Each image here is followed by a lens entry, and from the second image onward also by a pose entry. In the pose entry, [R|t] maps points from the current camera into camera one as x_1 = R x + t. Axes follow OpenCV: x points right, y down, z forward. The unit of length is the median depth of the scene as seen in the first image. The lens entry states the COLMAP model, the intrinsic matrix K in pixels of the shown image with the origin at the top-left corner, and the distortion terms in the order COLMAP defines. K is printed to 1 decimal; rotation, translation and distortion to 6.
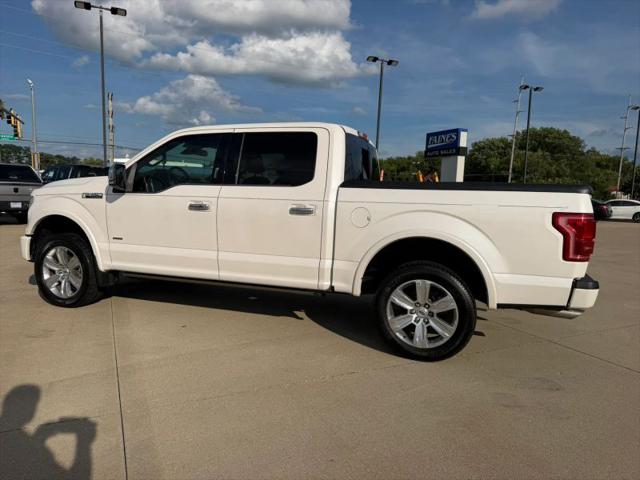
lens RADIAL K [[456.6, 0, 324.9], [0, 456.6, 244.6], [0, 0, 1]] dist [0.038450, -0.037364]
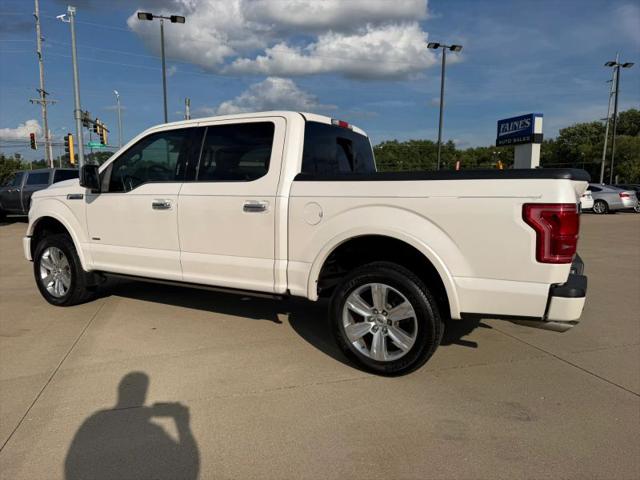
lens RADIAL K [[456.6, 0, 325.7], [0, 456.6, 244.1], [0, 0, 1]] dist [0.038450, -0.037364]
pose [[0.985874, -0.007092, -0.167339, 0.194958], [0.008315, 0.999944, 0.006611, -0.003962], [0.167283, -0.007909, 0.985877, 0.089424]]
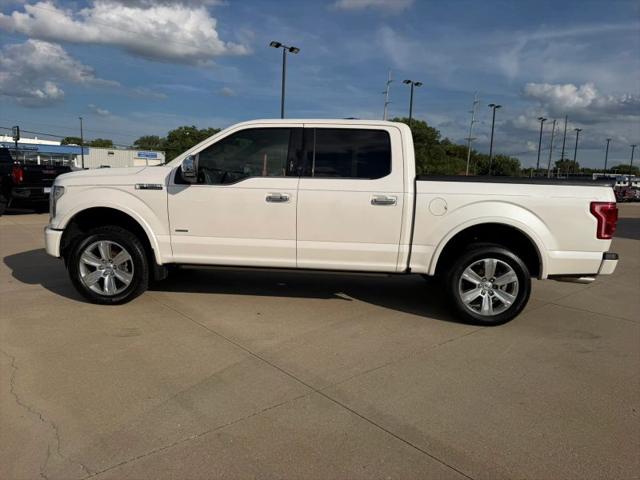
lens RADIAL K [[456.6, 0, 326.0], [0, 456.6, 239.6], [0, 0, 1]] dist [0.038450, -0.037364]
pose [[0.960871, -0.032357, 0.275101, -0.394756], [0.025593, 0.999276, 0.028141, -0.013391], [-0.275813, -0.020000, 0.961003, -0.026890]]
